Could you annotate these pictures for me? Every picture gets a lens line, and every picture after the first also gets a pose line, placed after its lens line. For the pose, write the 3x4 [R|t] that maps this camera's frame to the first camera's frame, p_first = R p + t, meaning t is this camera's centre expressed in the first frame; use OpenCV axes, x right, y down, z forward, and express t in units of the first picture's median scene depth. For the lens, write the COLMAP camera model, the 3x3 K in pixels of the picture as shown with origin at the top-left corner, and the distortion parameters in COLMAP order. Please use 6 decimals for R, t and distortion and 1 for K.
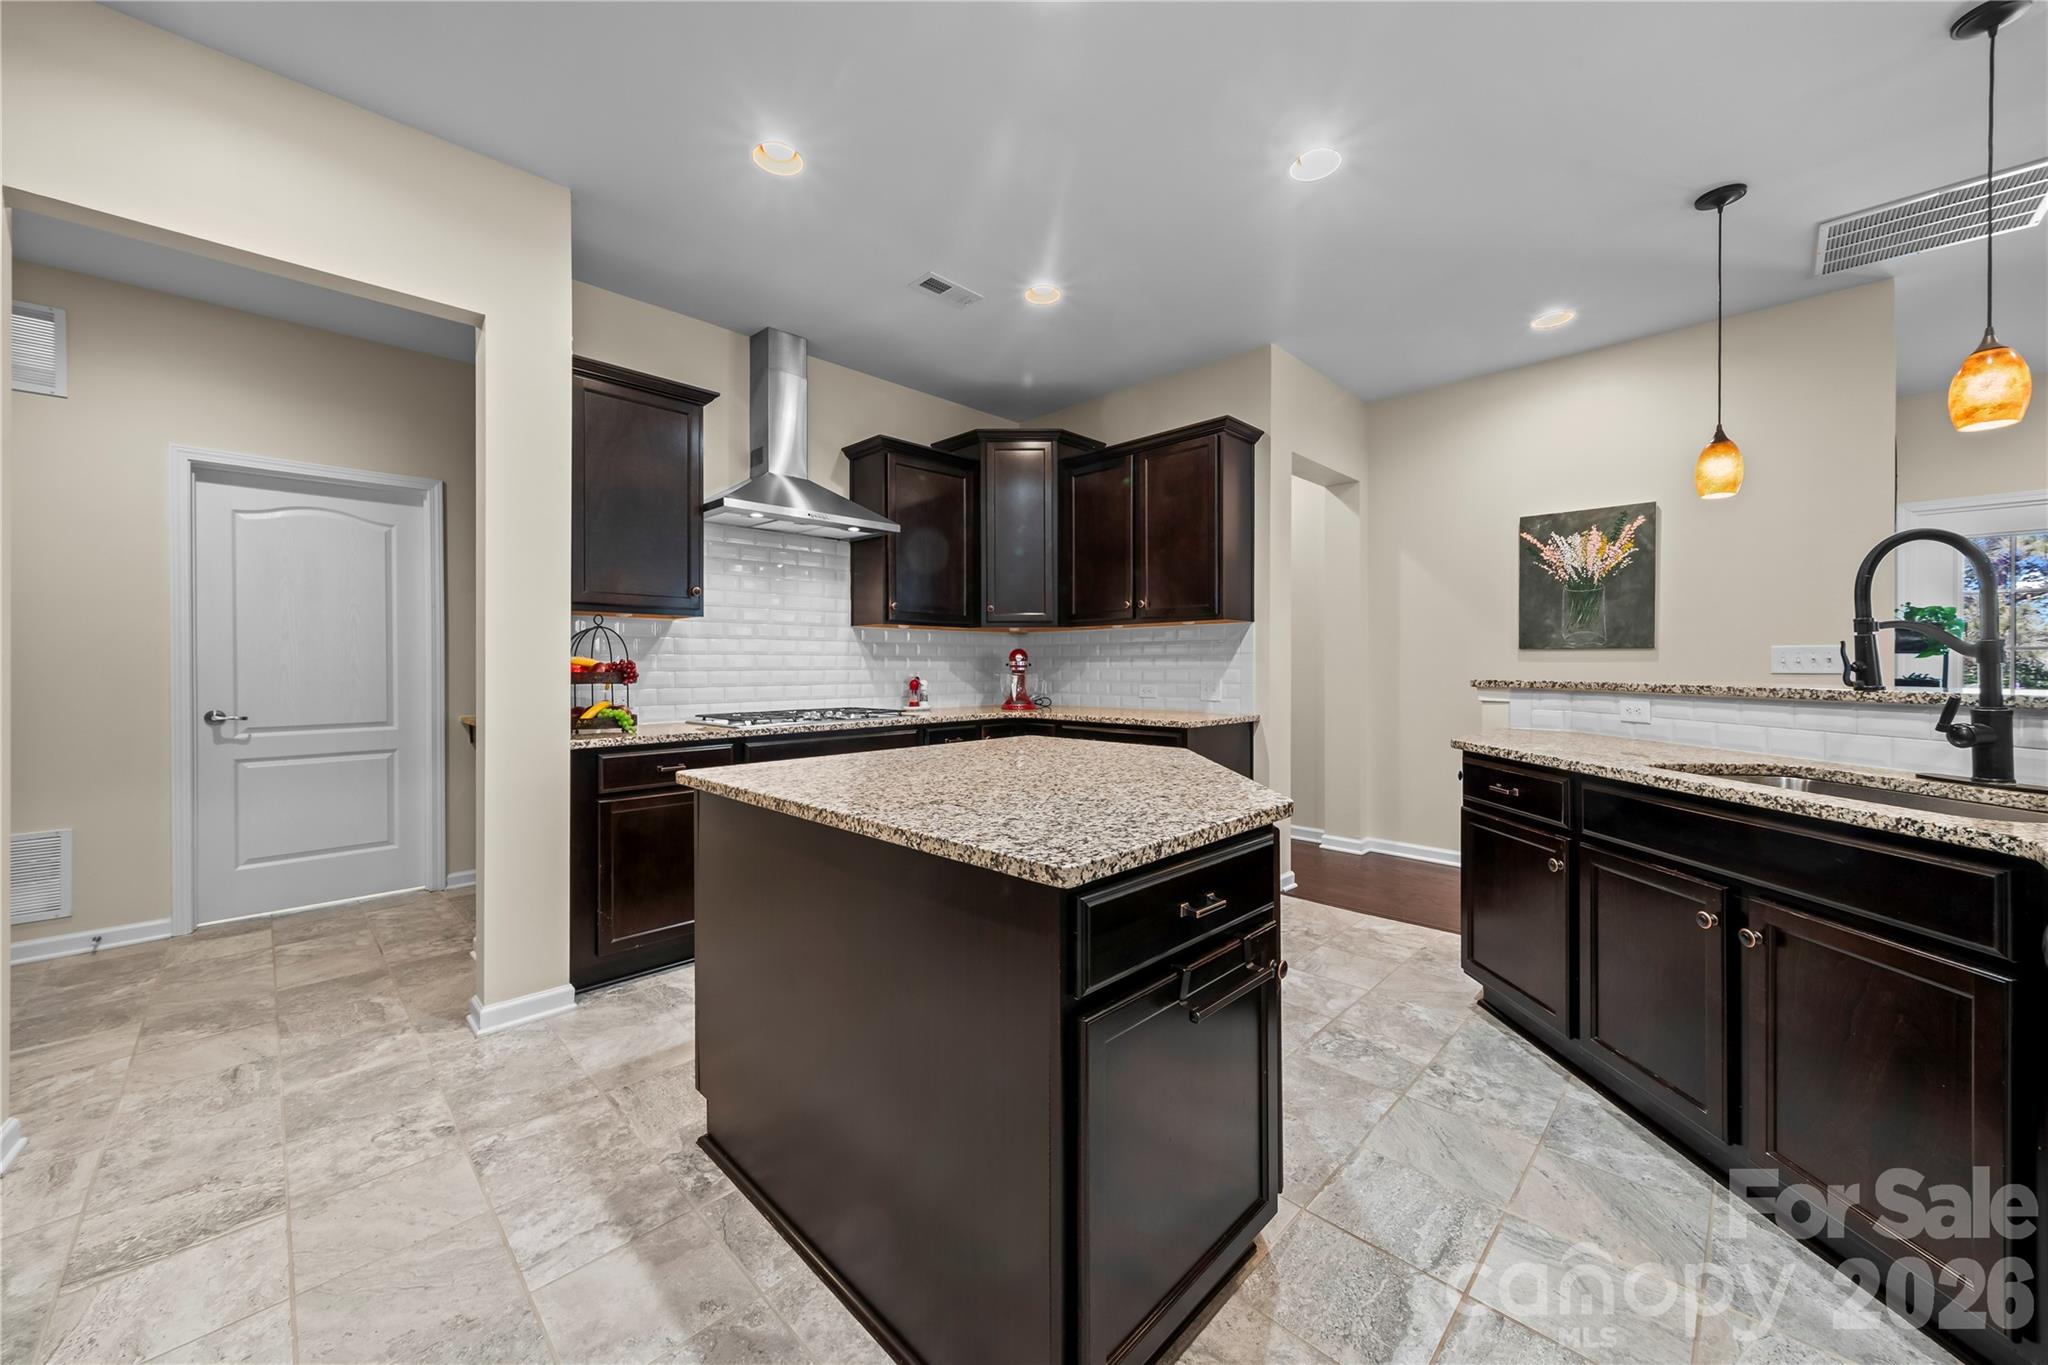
lens RADIAL K [[749.8, 0, 1024.0], [0, 749.8, 682.5], [0, 0, 1]] dist [-0.000068, -0.000009]
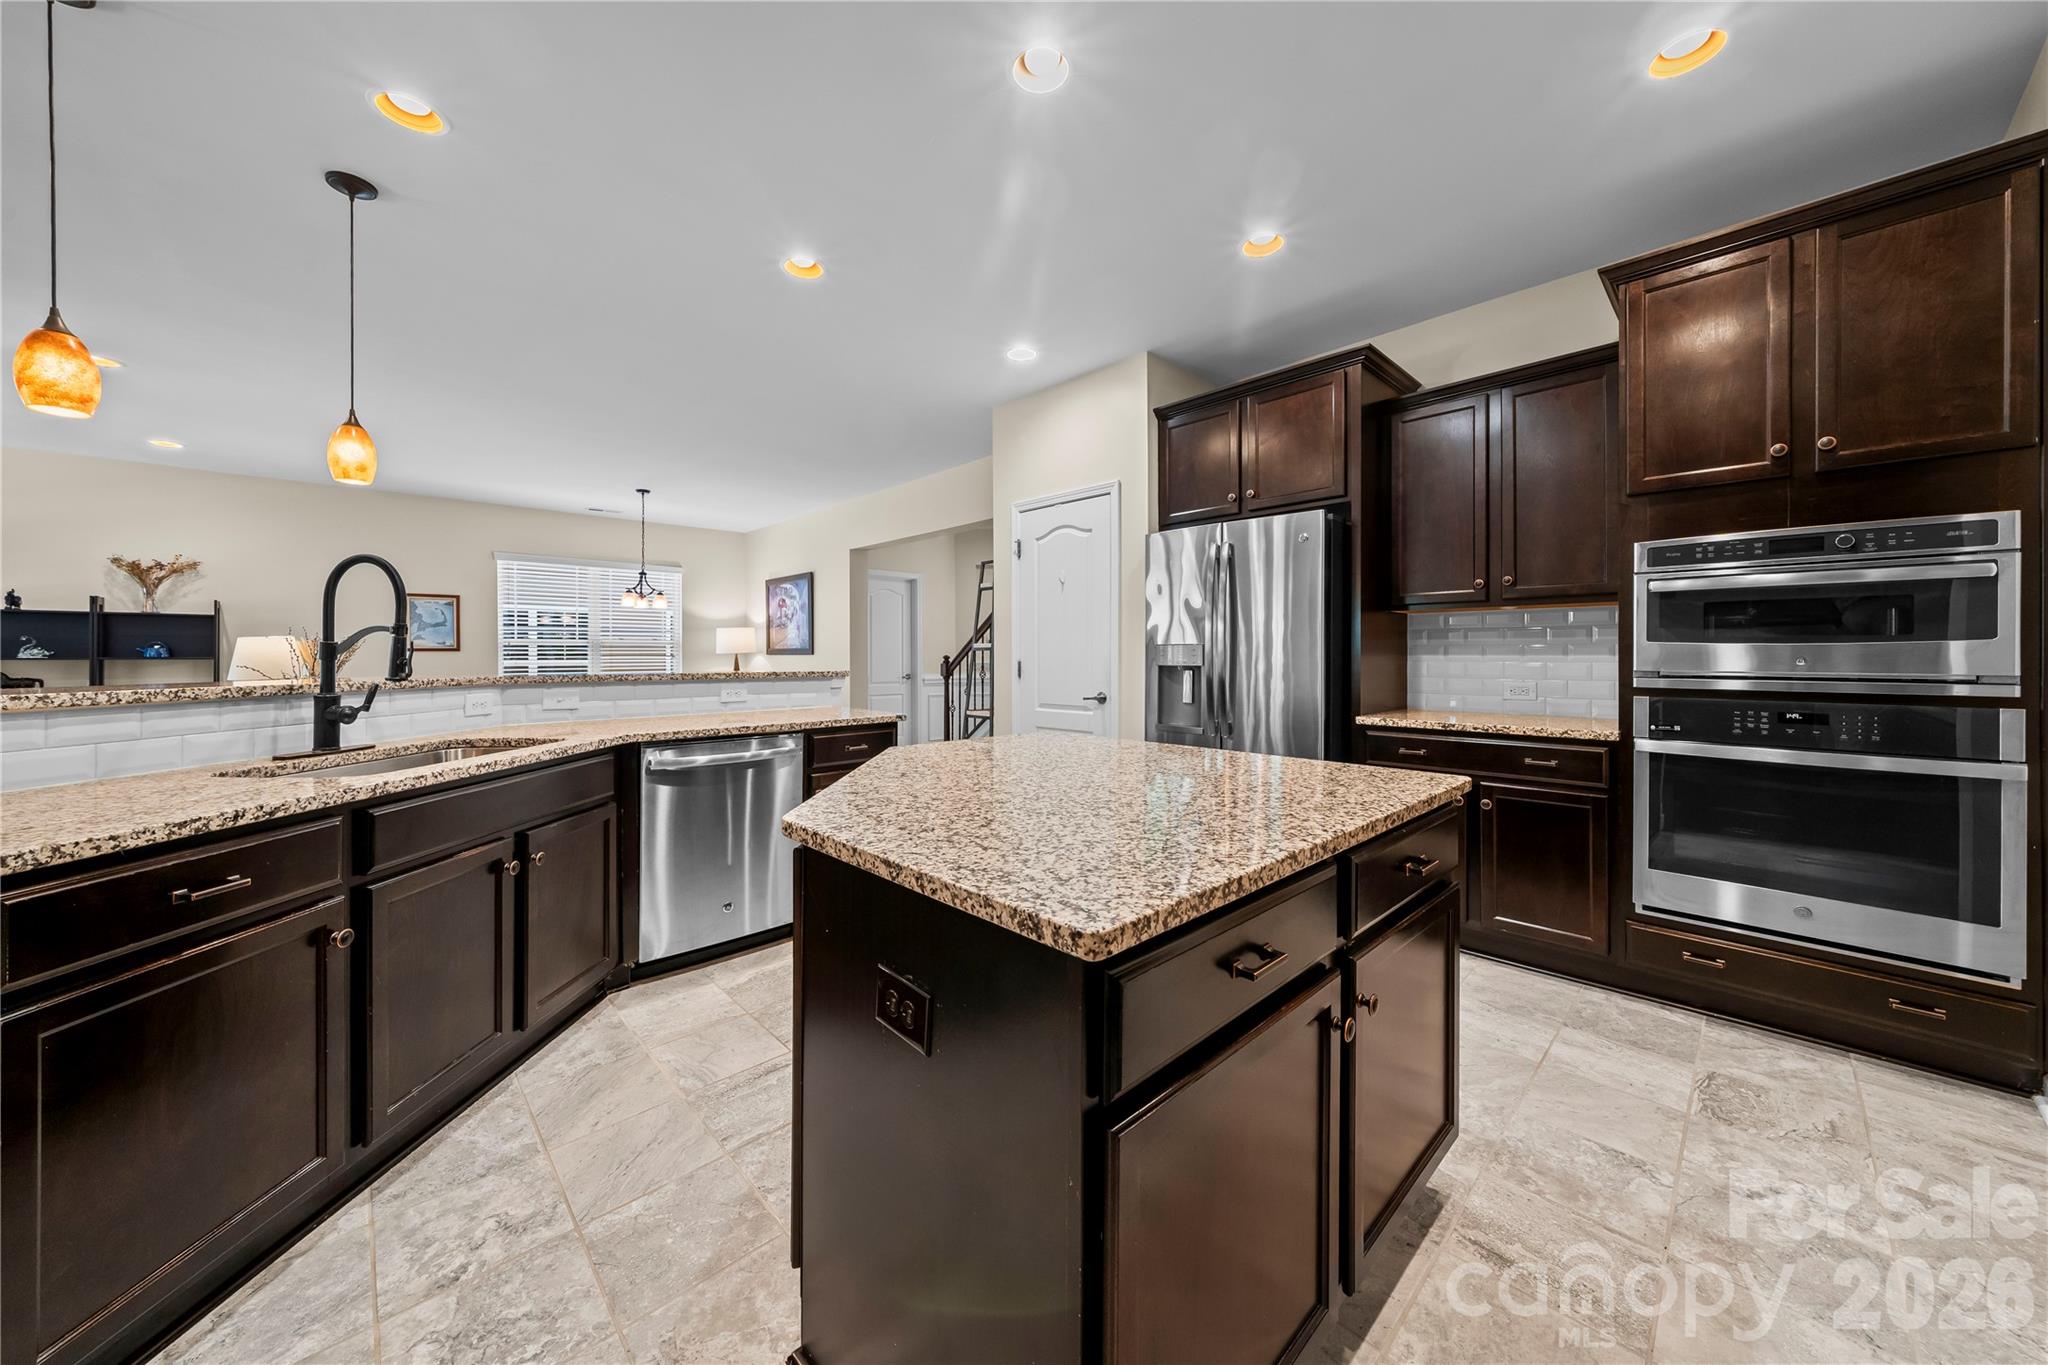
lens RADIAL K [[706.0, 0, 1021.5], [0, 706.0, 655.5], [0, 0, 1]] dist [-0.001809, 0.000244]
pose [[-0.999569, 0.004429, 0.029033, 0.037715], [0.005065, 0.999748, 0.021863, -0.046539], [-0.028929, 0.022000, -0.999339, 1.915397]]
